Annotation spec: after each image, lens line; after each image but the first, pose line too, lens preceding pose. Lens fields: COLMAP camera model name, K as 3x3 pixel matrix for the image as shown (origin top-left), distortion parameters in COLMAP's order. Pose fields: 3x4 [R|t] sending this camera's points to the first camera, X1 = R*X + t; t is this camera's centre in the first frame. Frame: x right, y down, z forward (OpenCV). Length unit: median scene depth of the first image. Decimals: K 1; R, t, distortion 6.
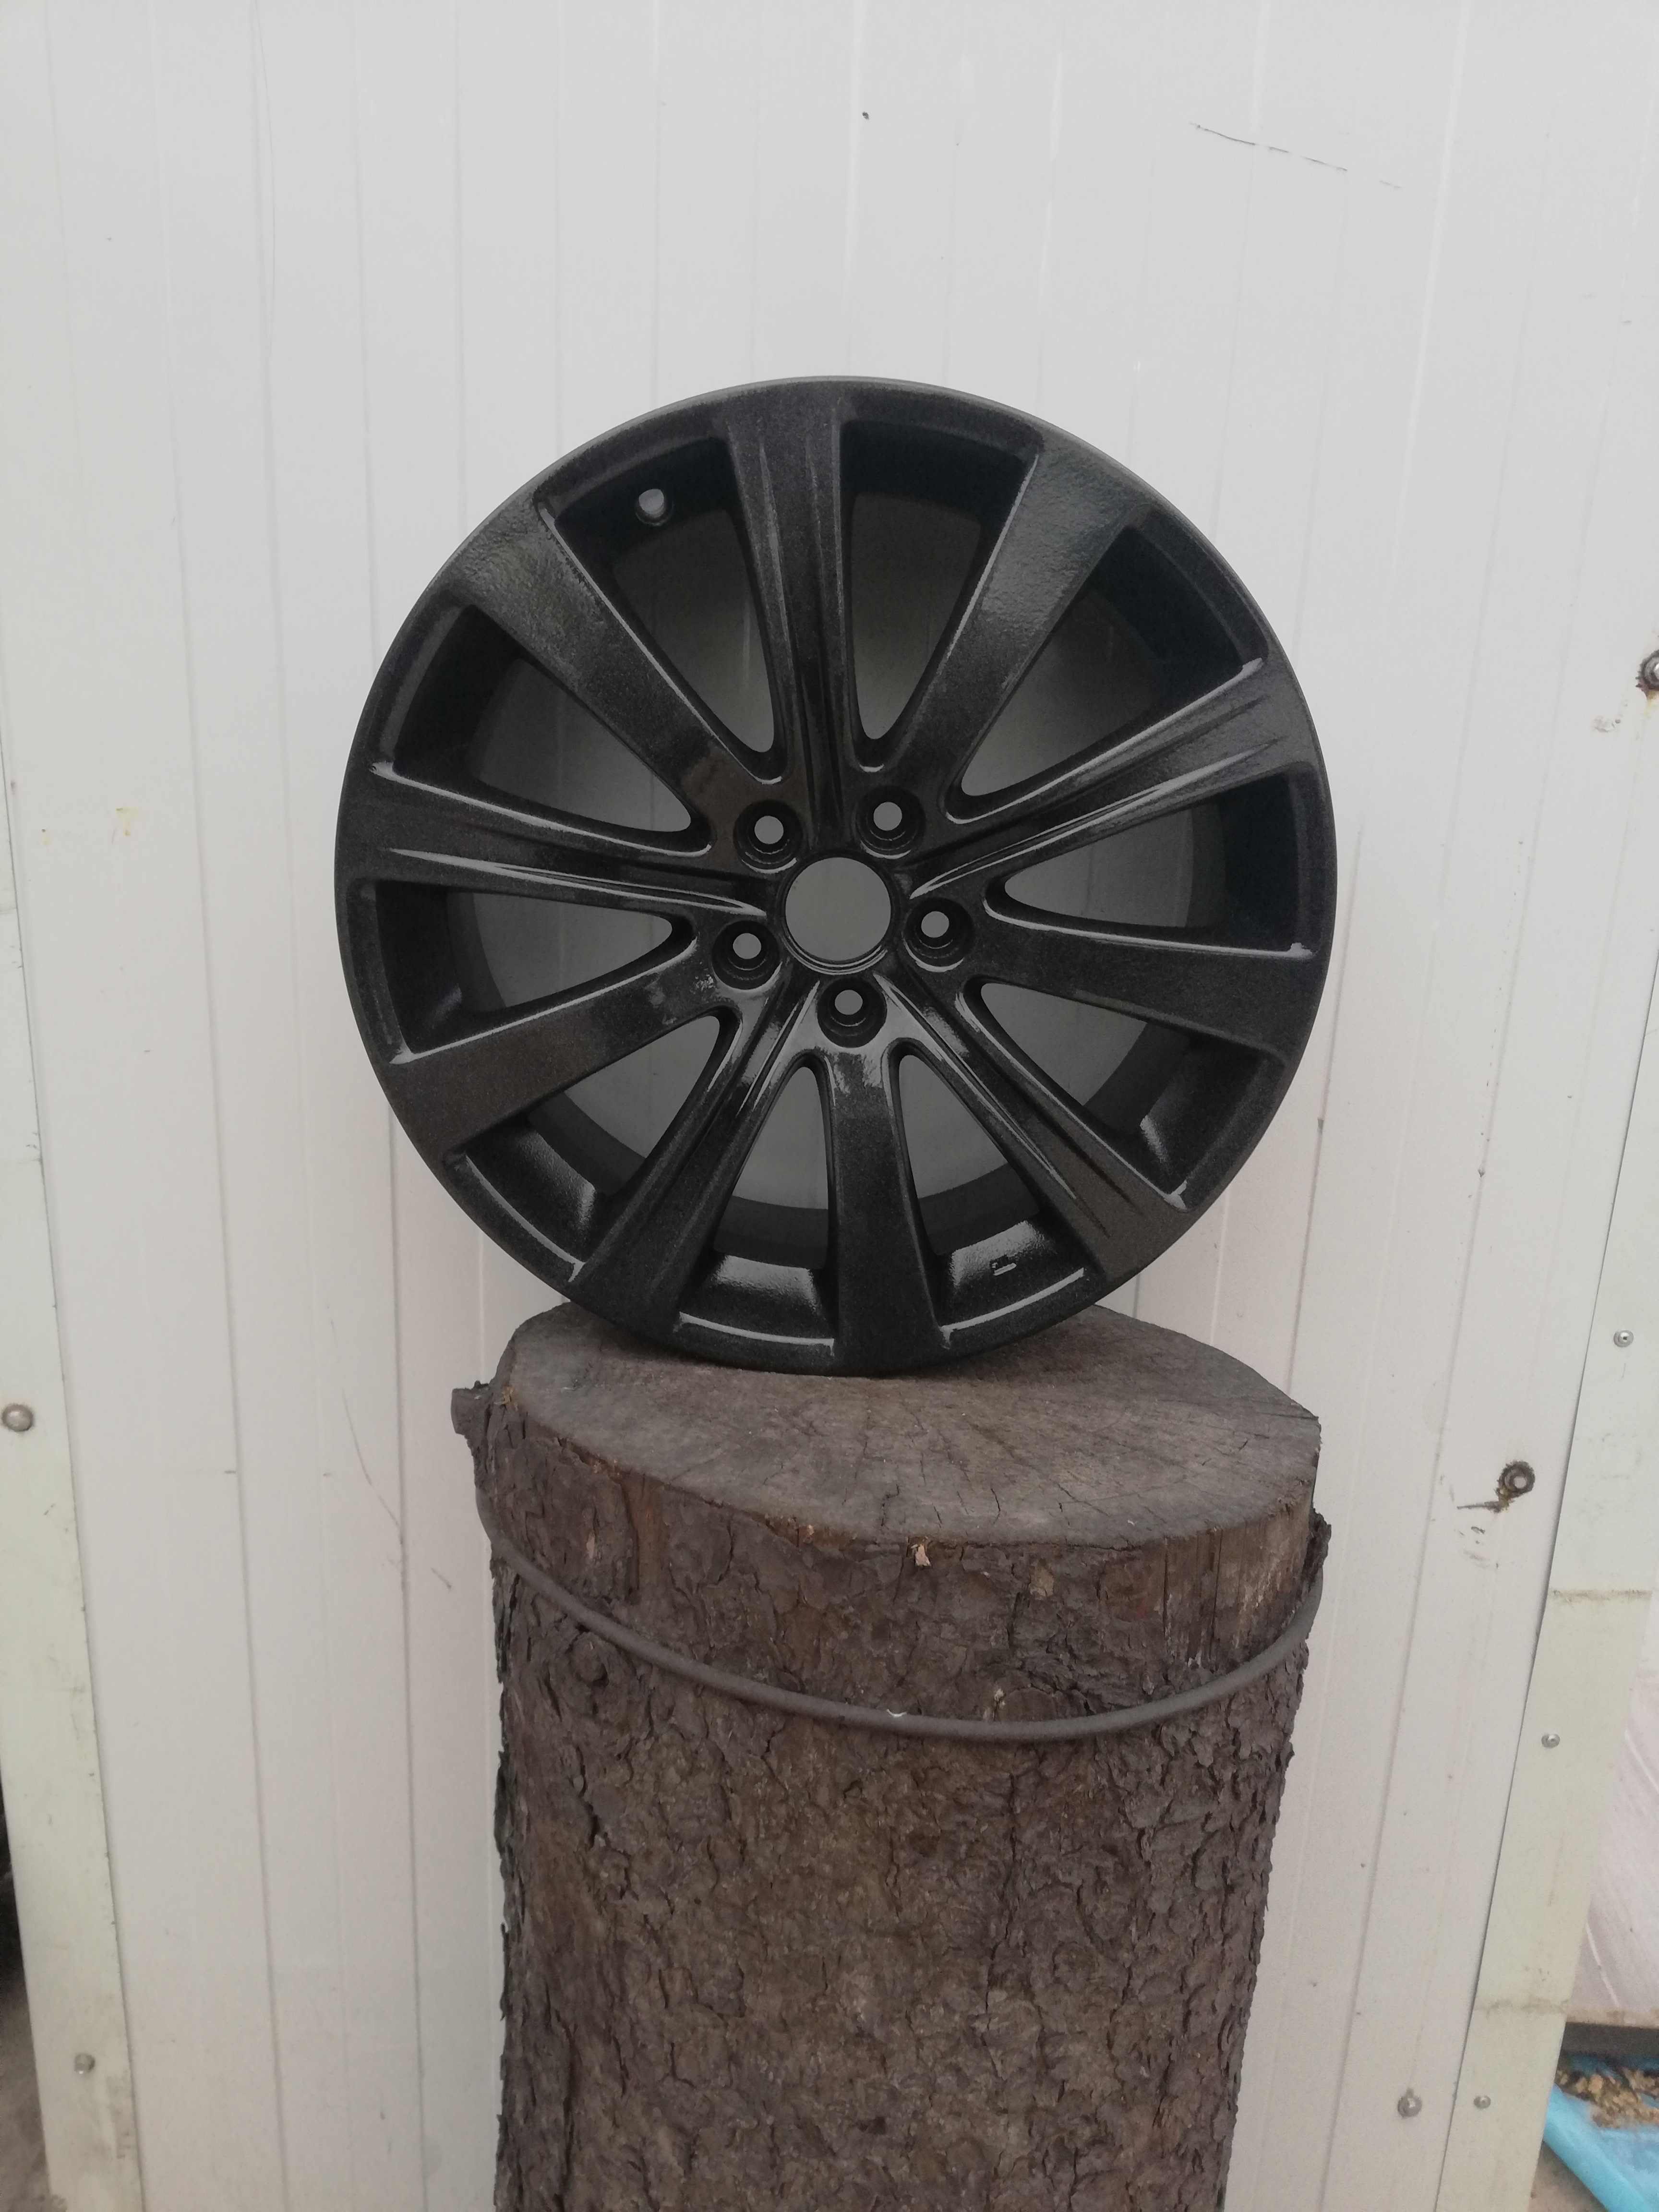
lens RADIAL K [[1661.2, 0, 861.2], [0, 1661.2, 1108.2], [0, 0, 1]] dist [0.108578, -0.198389]
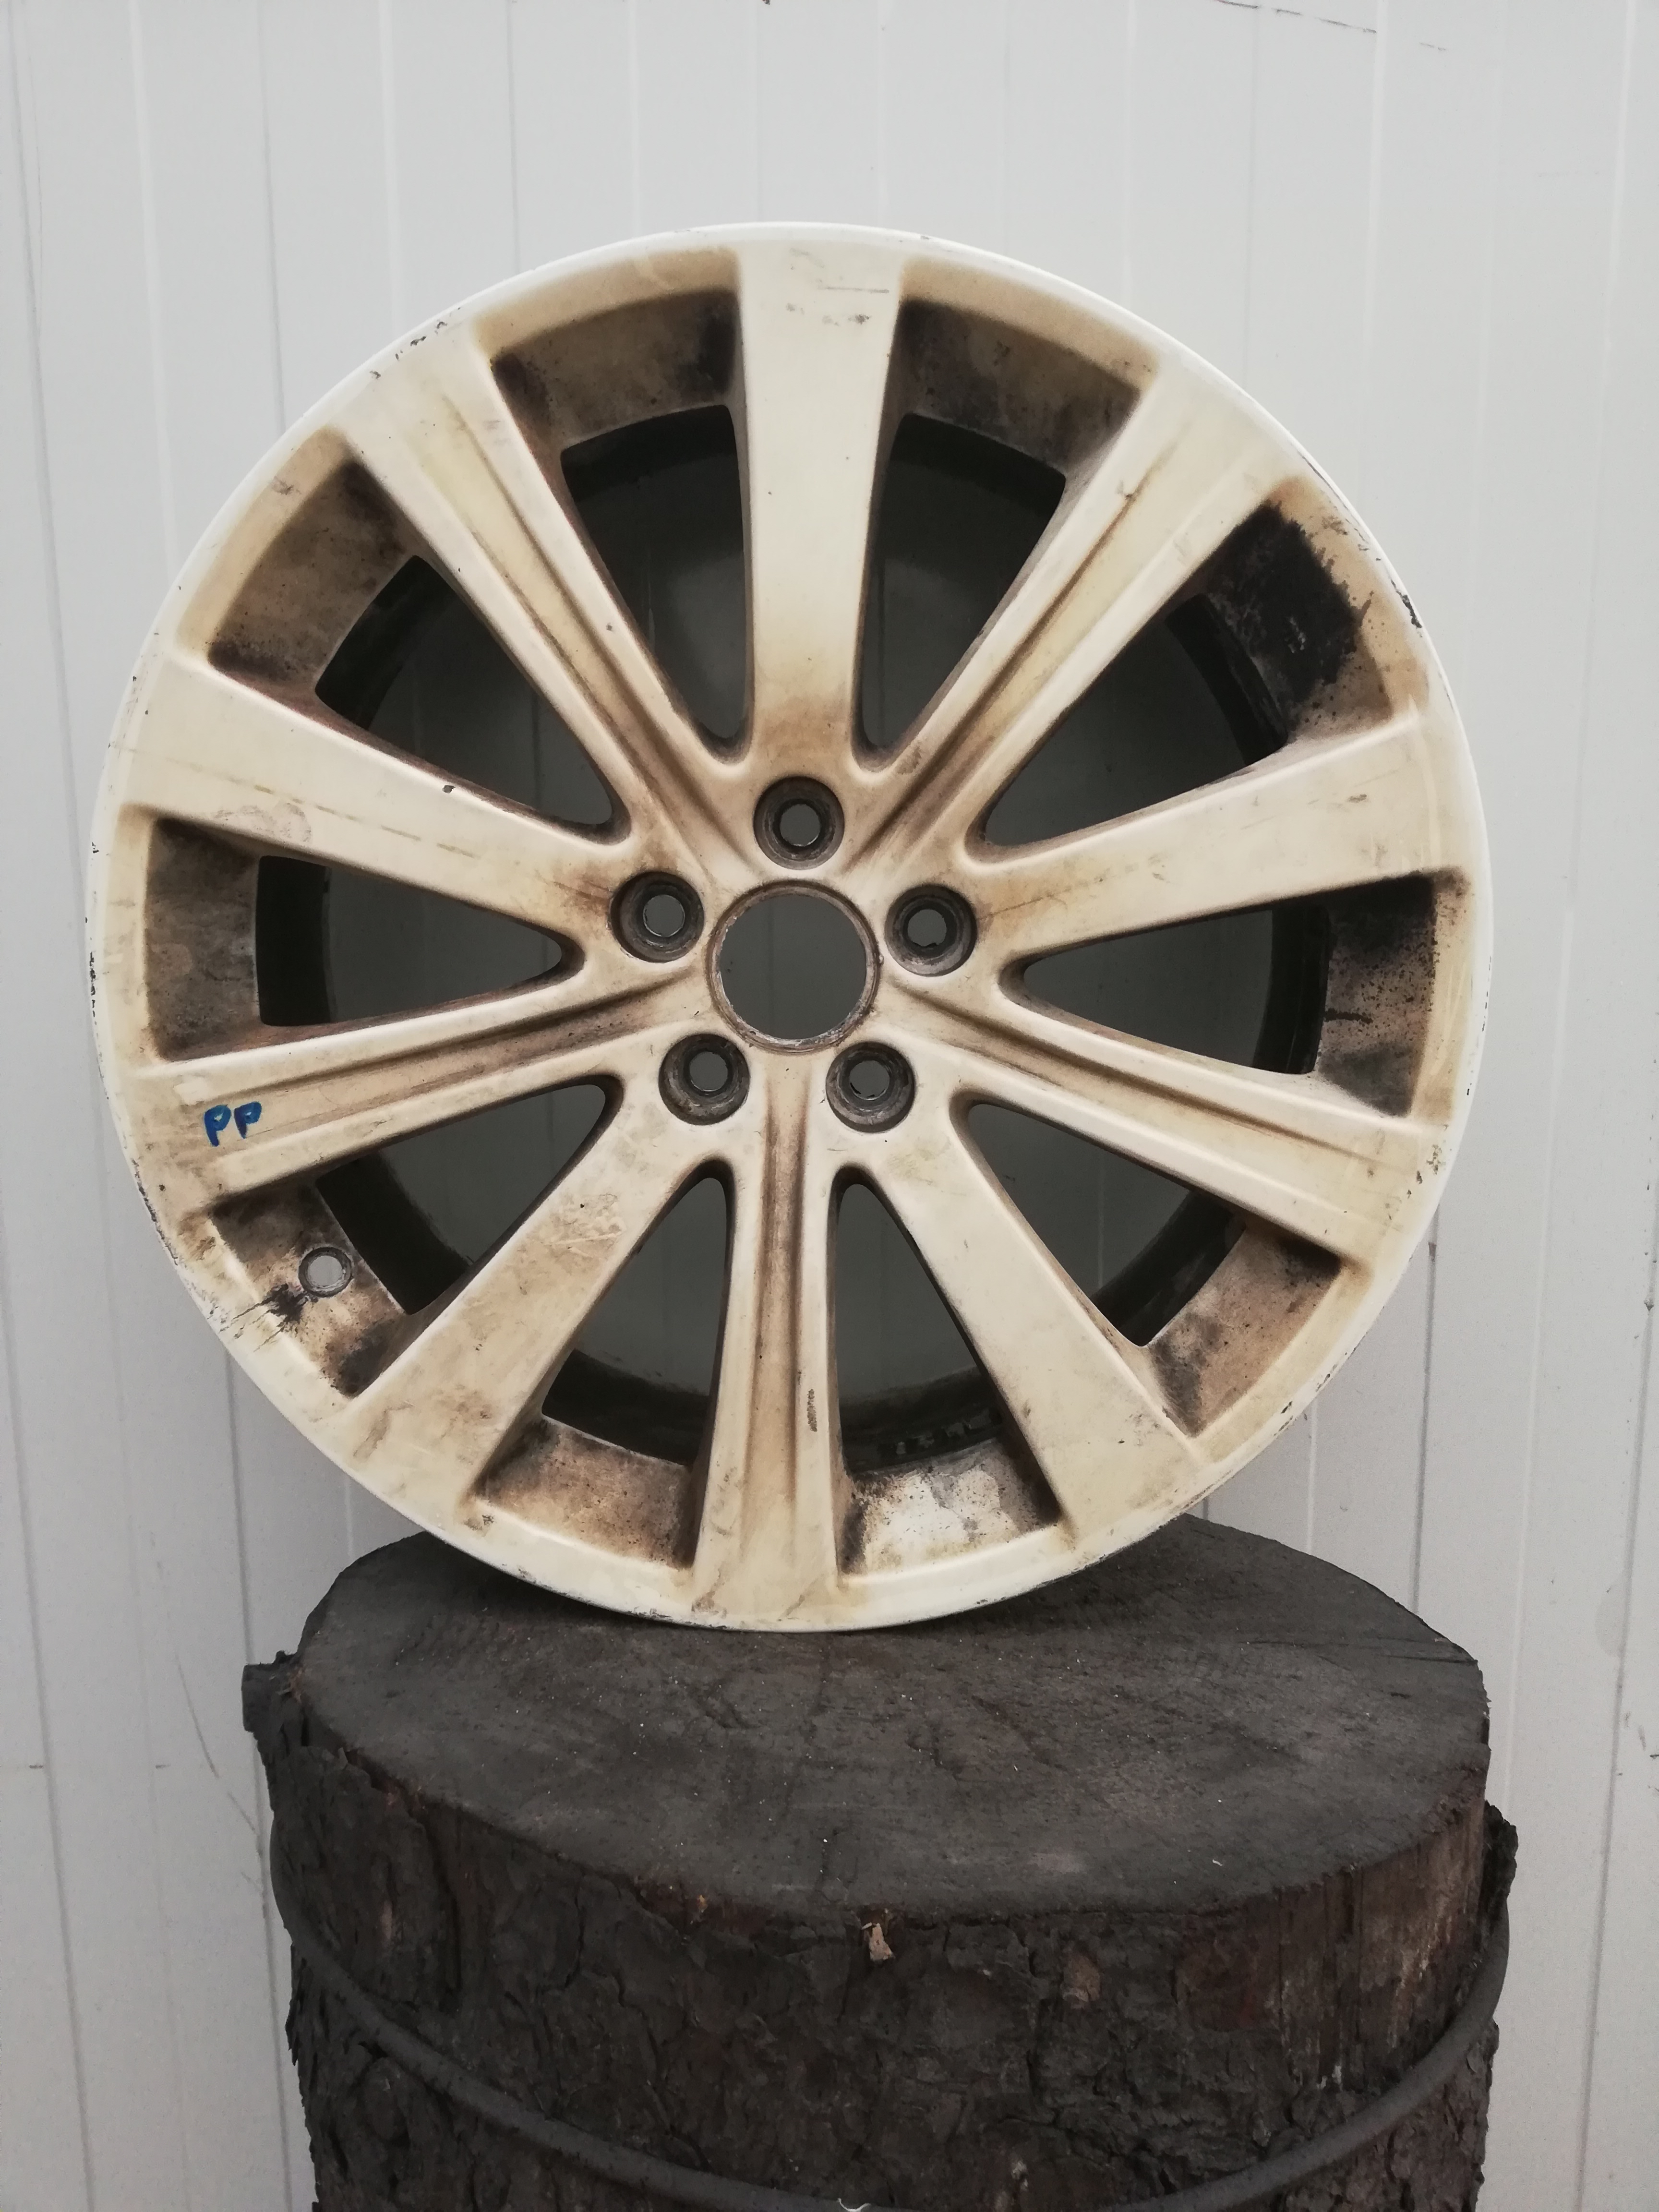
lens RADIAL K [[1704.0, 0, 829.5], [0, 1704.0, 1106.0], [0, 0, 1]] dist [0.001941, -0.012251]
pose [[0.997992, -0.048747, -0.040441, 0.053658], [0.044009, 0.992873, -0.110750, 0.027485], [0.045551, 0.108748, 0.993025, 0.316164]]
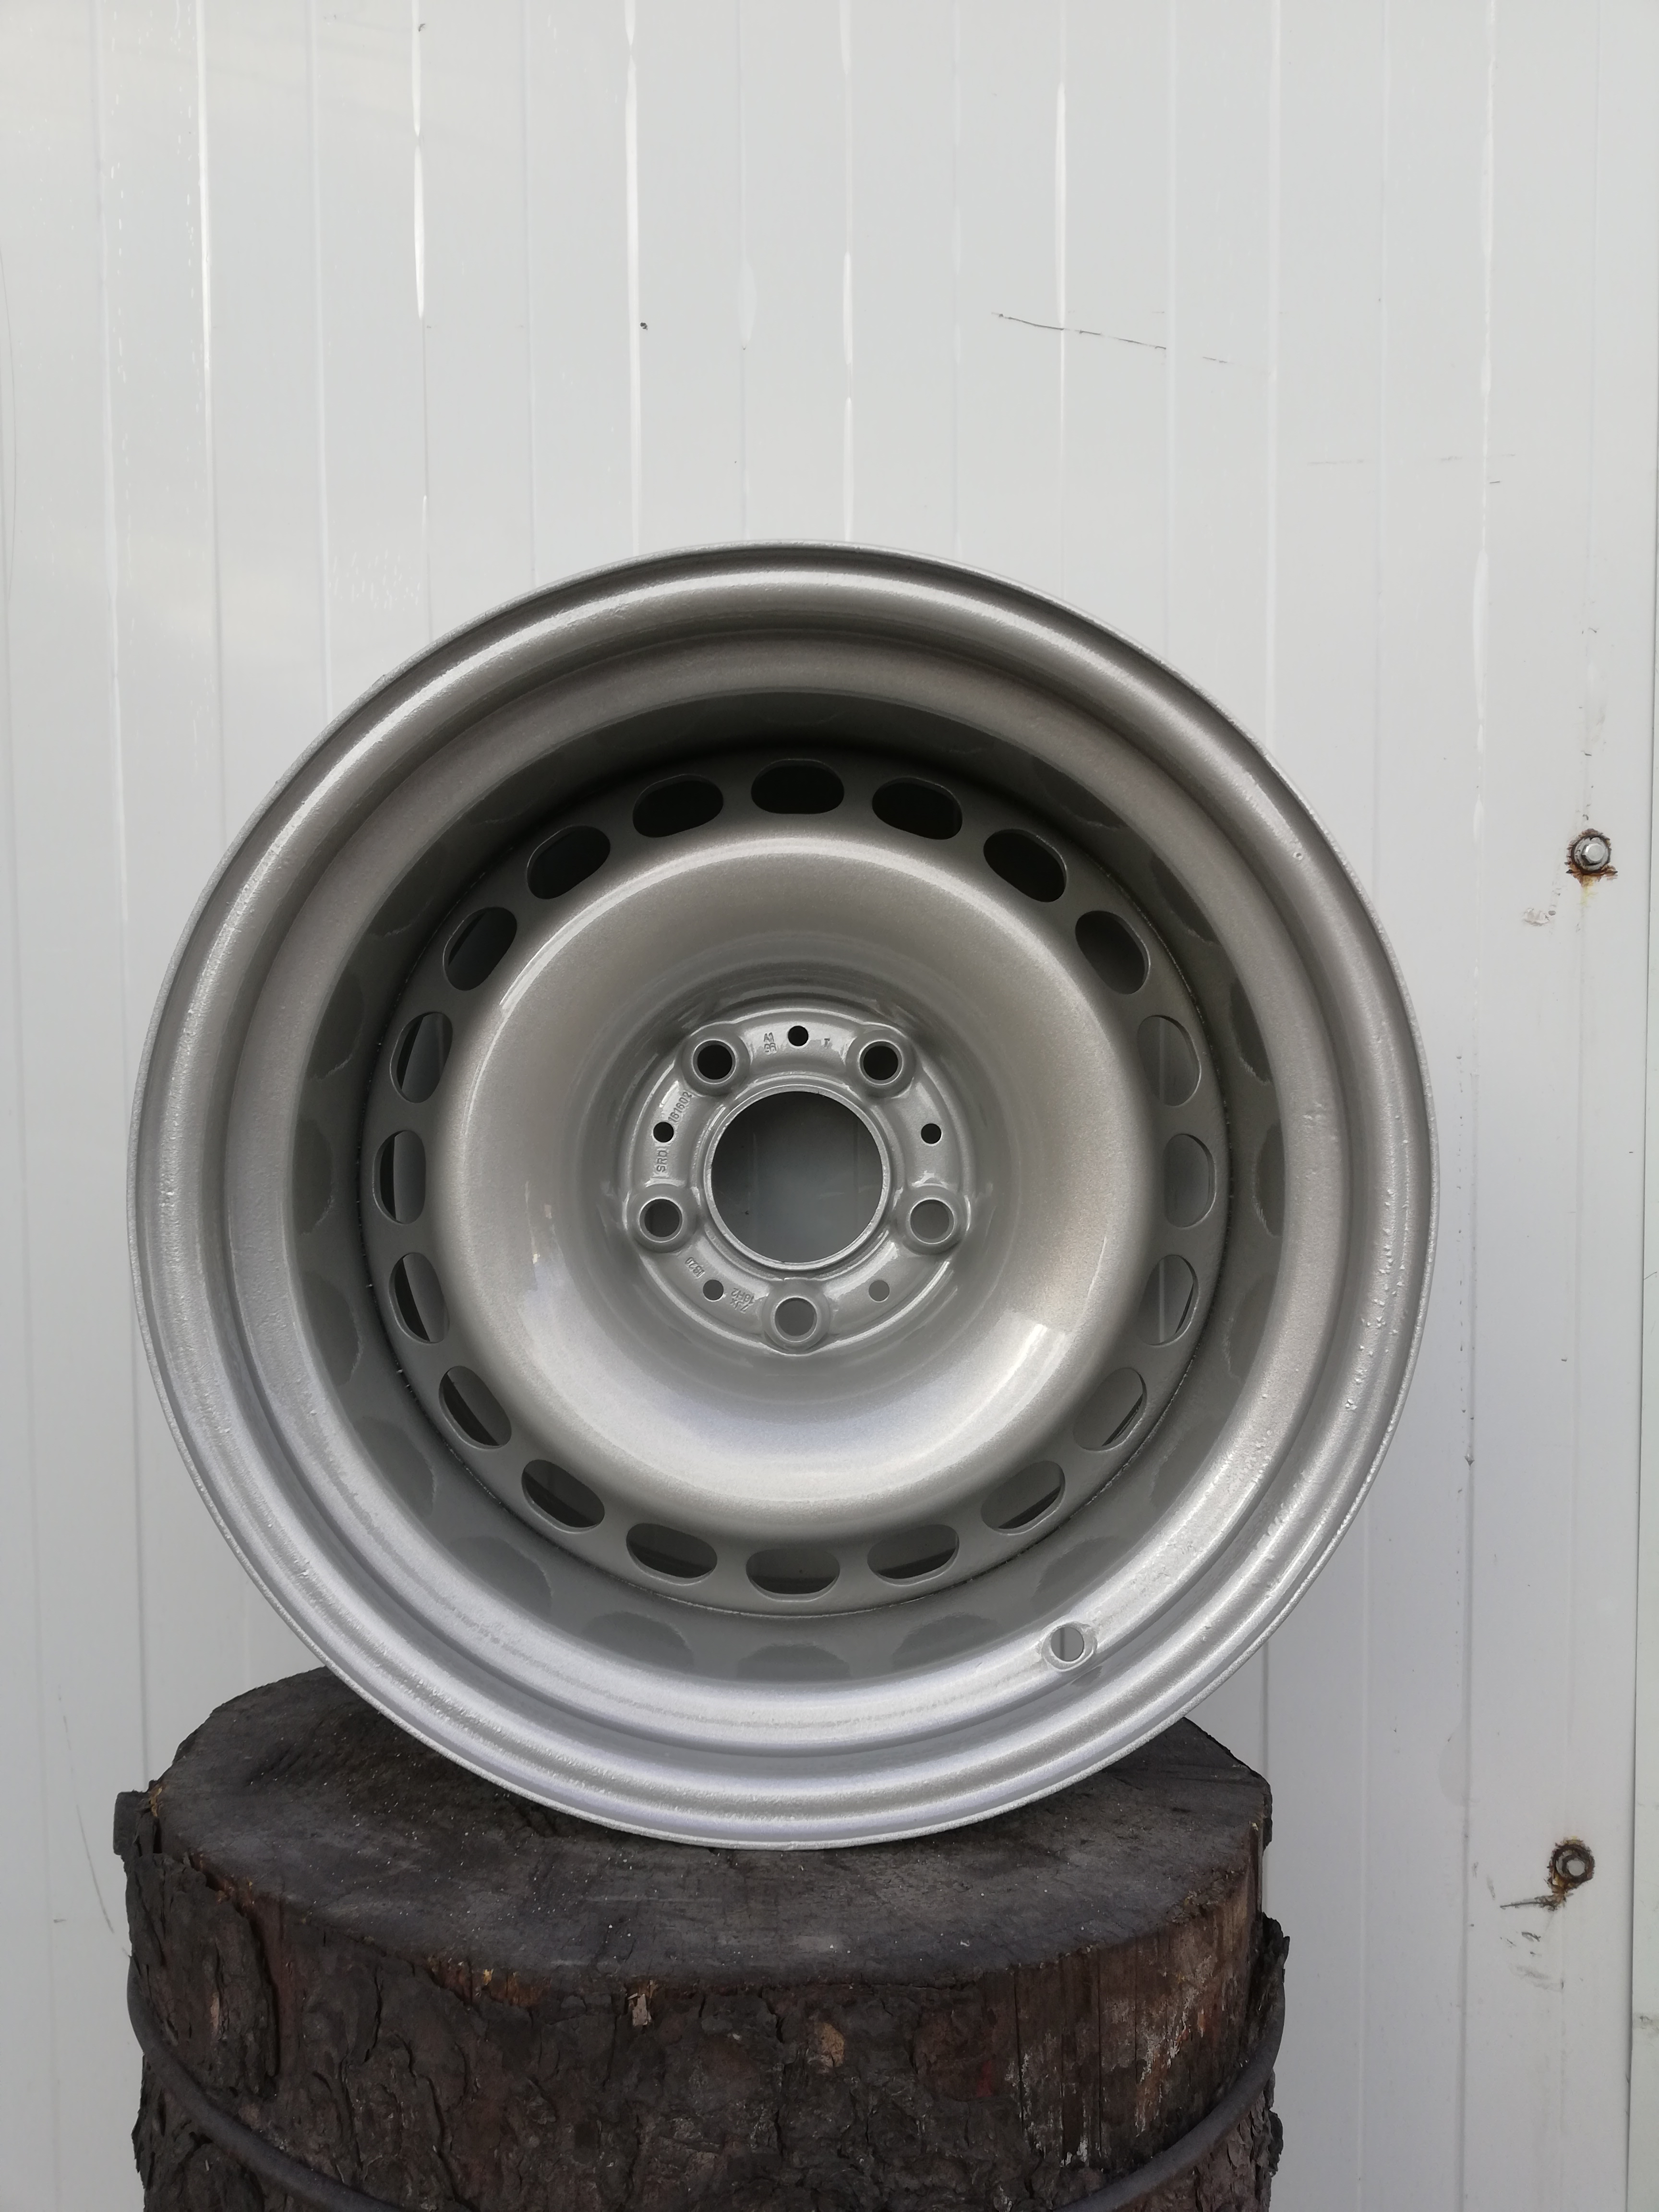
lens RADIAL K [[1704.0, 0, 829.5], [0, 1704.0, 1106.0], [0, 0, 1]] dist [0.001941, -0.012251]
pose [[0.998051, -0.055208, -0.029089, 0.141866], [0.047326, 0.973482, -0.223814, 0.062127], [0.040674, 0.222001, 0.974198, 0.224264]]
